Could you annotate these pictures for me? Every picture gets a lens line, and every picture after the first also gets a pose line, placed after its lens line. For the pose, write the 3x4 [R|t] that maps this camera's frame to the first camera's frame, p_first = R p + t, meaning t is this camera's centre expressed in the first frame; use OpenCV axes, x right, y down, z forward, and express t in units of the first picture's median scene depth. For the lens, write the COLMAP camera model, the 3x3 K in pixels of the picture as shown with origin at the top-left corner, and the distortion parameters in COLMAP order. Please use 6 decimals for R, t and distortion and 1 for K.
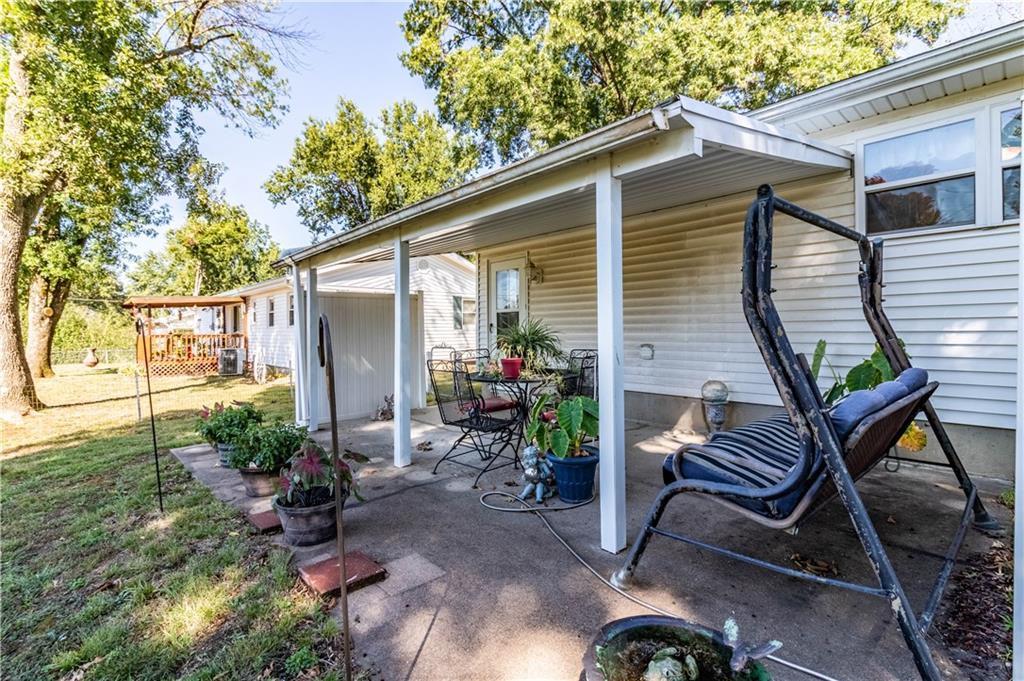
lens RADIAL K [[478.1, 0, 512.8], [0, 478.1, 335.6], [0, 0, 1]] dist [0.002220, -0.000009]
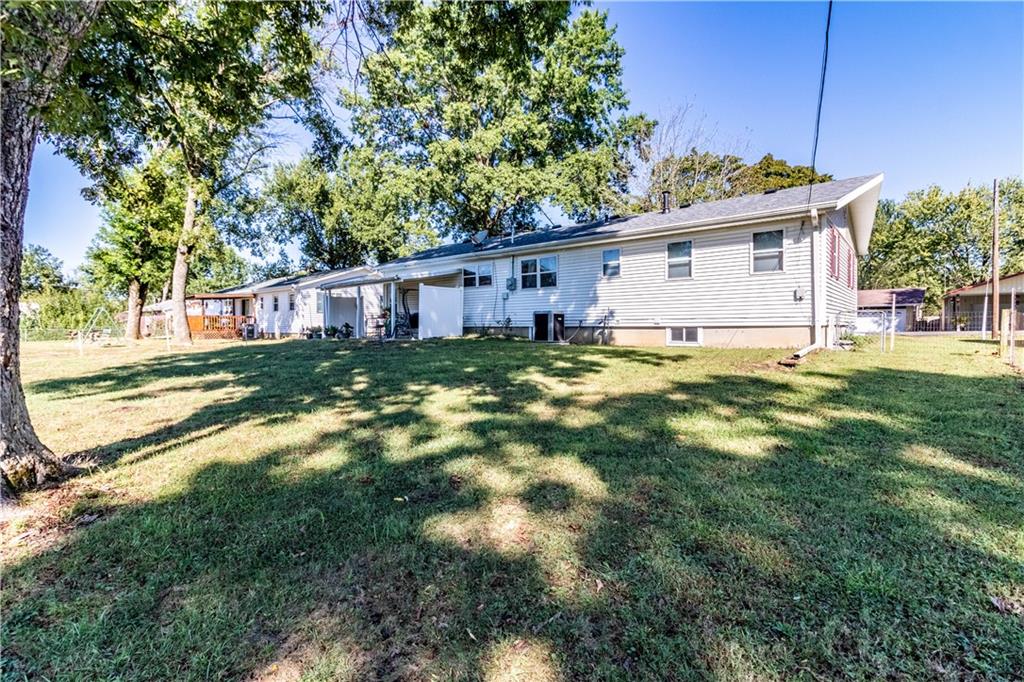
lens RADIAL K [[478.1, 0, 522.4], [0, 478.1, 317.0], [0, 0, 1]] dist [0.002220, -0.000009]
pose [[0.990100, 0.001508, 0.140354, 0.087235], [0.001932, 0.999701, -0.024369, 0.026912], [-0.140349, 0.024399, 0.989801, -0.500080]]
